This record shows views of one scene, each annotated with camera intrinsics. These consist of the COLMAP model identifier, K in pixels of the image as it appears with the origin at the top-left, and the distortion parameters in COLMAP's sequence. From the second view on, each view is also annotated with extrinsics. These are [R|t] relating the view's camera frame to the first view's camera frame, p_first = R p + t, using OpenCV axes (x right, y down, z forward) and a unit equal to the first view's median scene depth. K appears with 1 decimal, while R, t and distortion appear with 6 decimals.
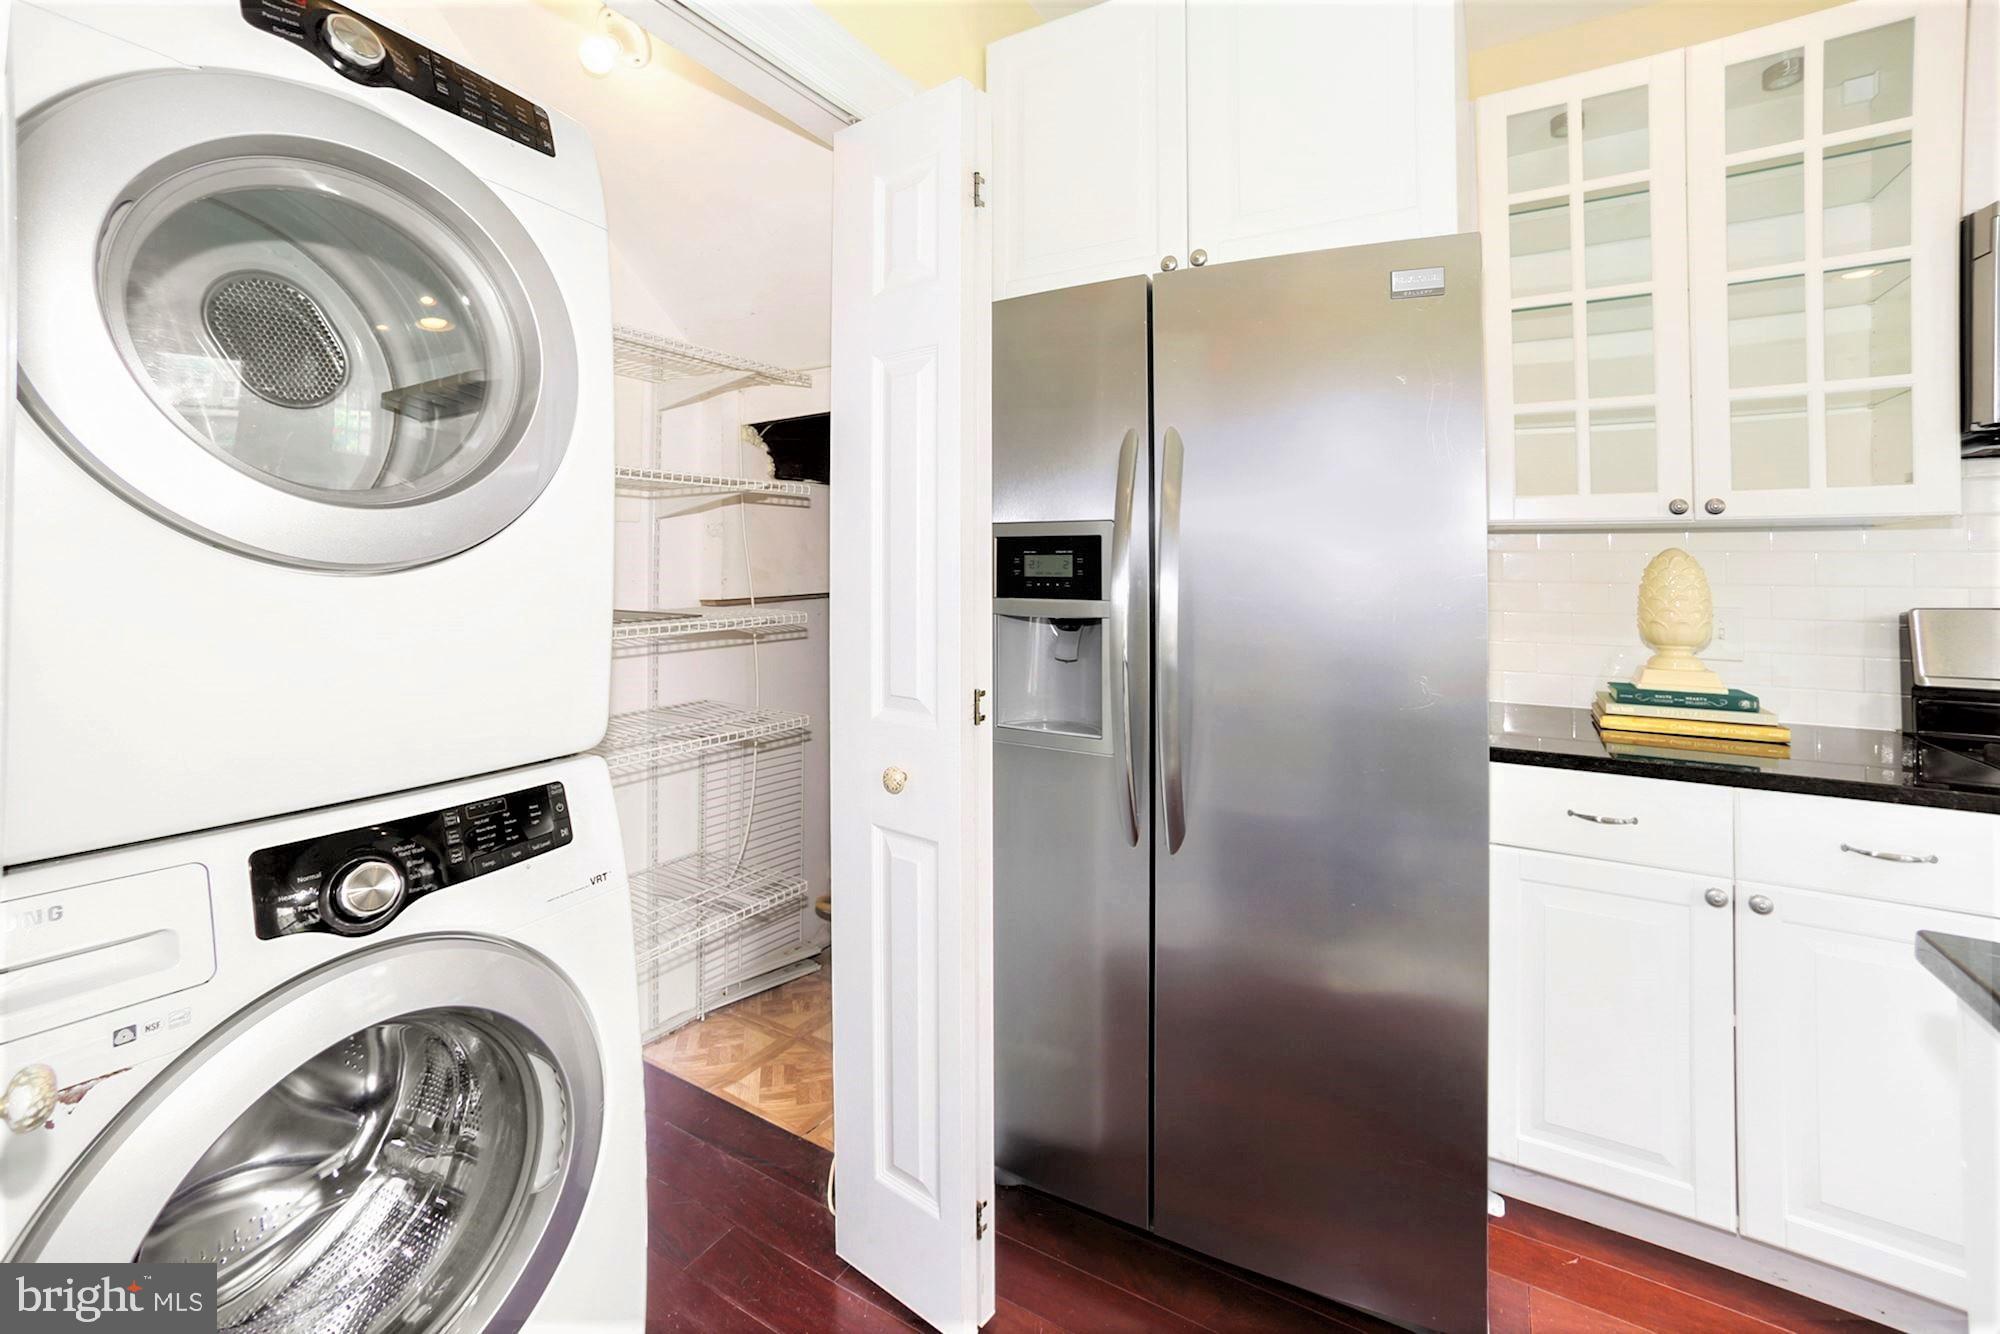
lens RADIAL K [[825.9, 0, 1009.6], [0, 825.9, 546.7], [0, 0, 1]] dist [-0.005835, 0.006330]
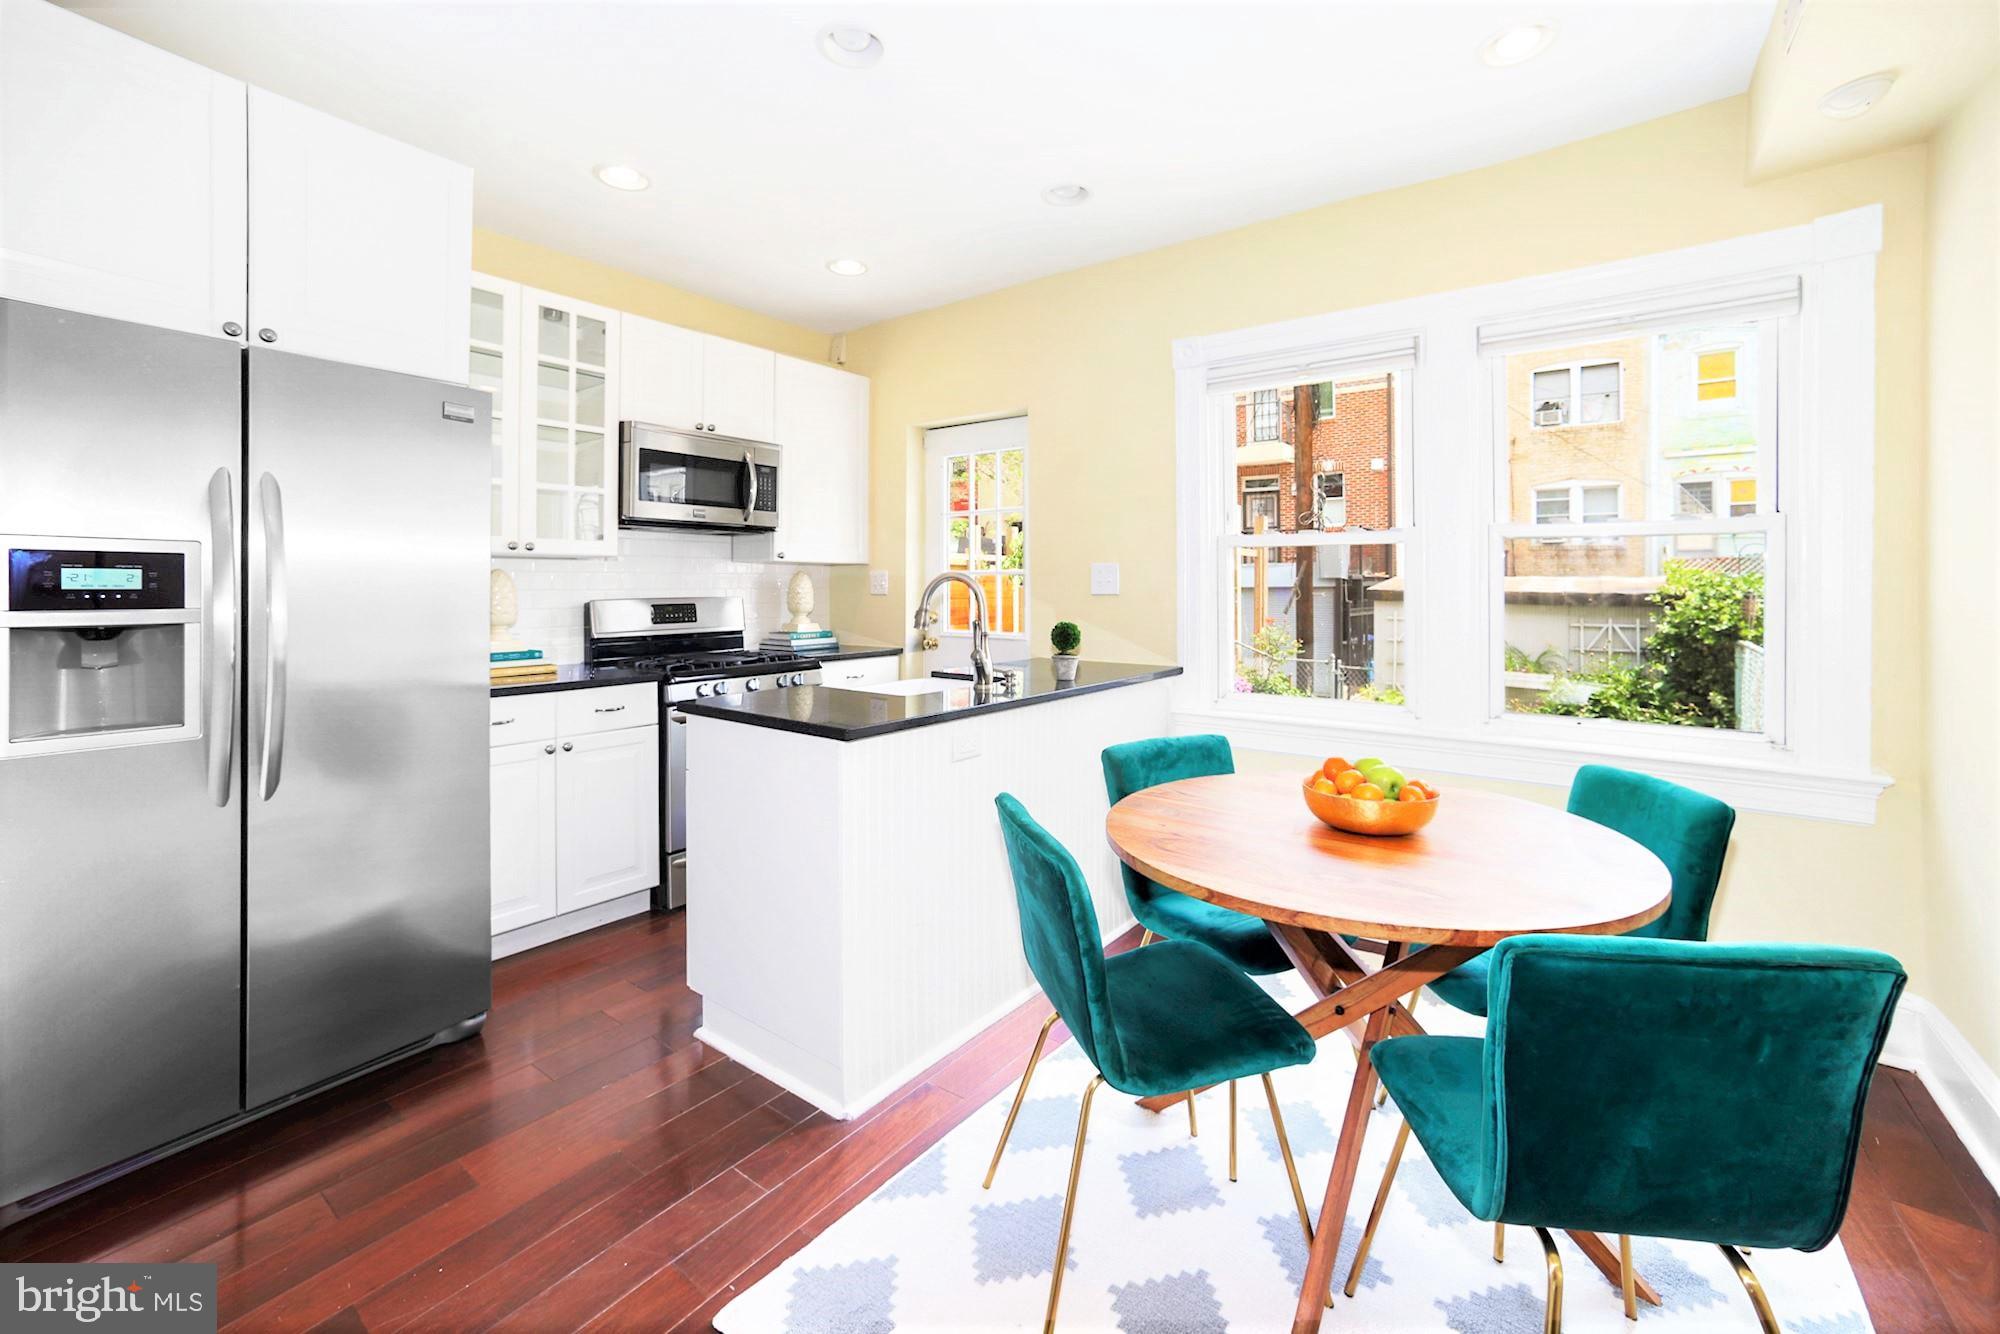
lens RADIAL K [[825.9, 0, 978.7], [0, 825.9, 580.0], [0, 0, 1]] dist [-0.005835, 0.006330]
pose [[0.146187, 0.000057, 0.989257, -0.801598], [-0.023606, 0.999715, 0.003431, -0.004714], [-0.988975, -0.023854, 0.146147, -0.244739]]
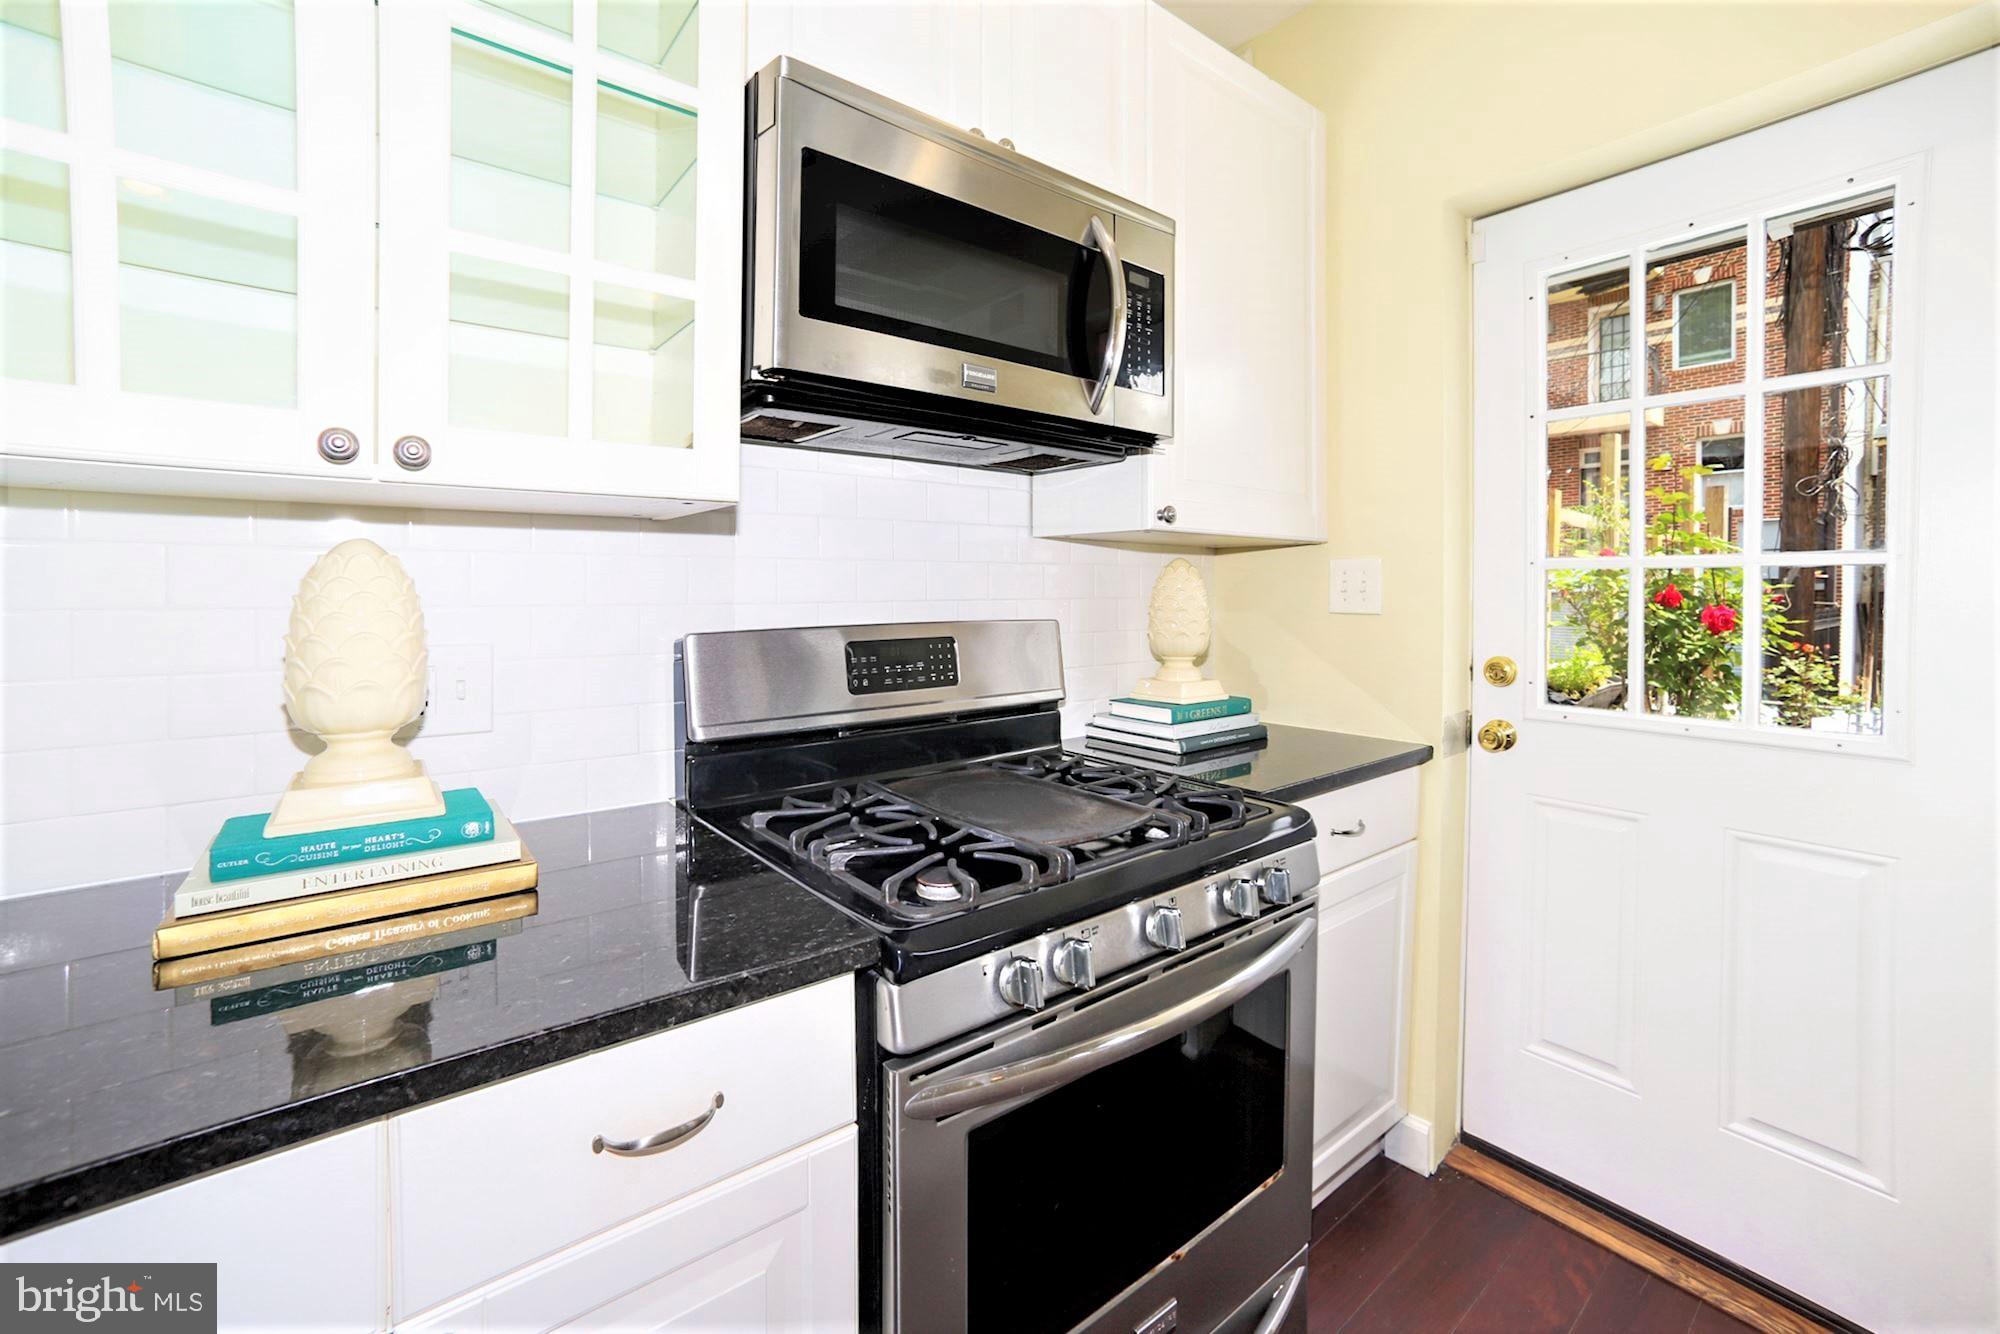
lens RADIAL K [[812.8, 0, 961.9], [0, 812.8, 588.3], [0, 0, 1]] dist [-0.026702, 0.000057]
pose [[0.400461, -0.007106, 0.916286, 0.551561], [-0.020325, 0.999655, 0.016636, 0.017684], [-0.916088, -0.025285, 0.400179, 0.509949]]
